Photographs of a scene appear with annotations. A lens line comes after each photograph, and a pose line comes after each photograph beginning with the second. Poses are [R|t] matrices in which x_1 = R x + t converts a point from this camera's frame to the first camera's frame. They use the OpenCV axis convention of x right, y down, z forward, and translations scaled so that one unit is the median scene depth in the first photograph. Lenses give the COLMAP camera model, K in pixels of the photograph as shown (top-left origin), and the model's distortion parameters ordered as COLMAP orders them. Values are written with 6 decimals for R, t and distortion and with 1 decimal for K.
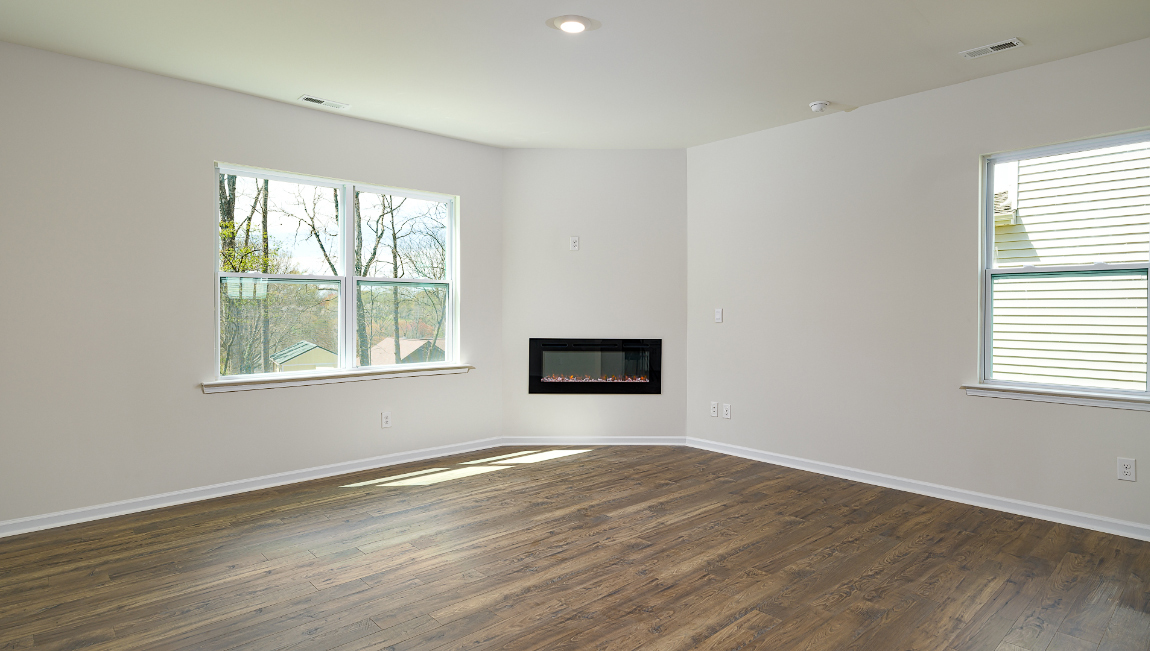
lens RADIAL K [[584.0, 0, 580.9], [0, 584.0, 319.1], [0, 0, 1]] dist [0.004228, 0.000282]
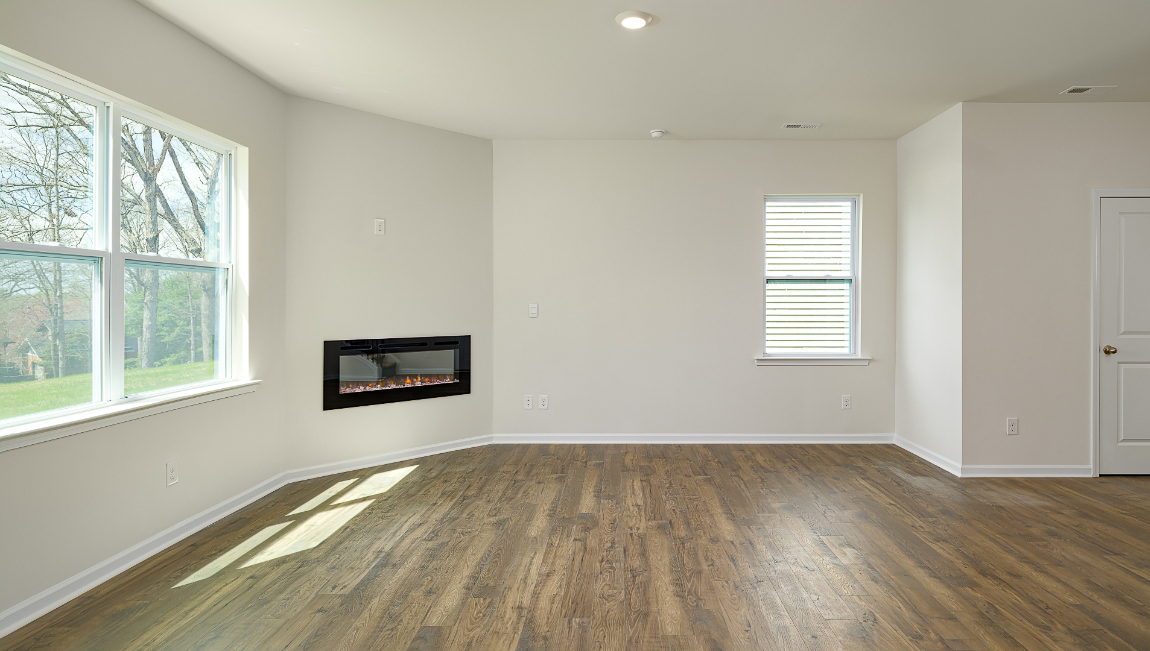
lens RADIAL K [[584.0, 0, 608.7], [0, 584.0, 309.6], [0, 0, 1]] dist [0.004228, 0.000282]
pose [[0.707534, -0.008013, 0.706634, -0.384849], [0.012064, 0.999927, -0.000741, -0.004311], [-0.706576, 0.009049, 0.707579, 0.170998]]
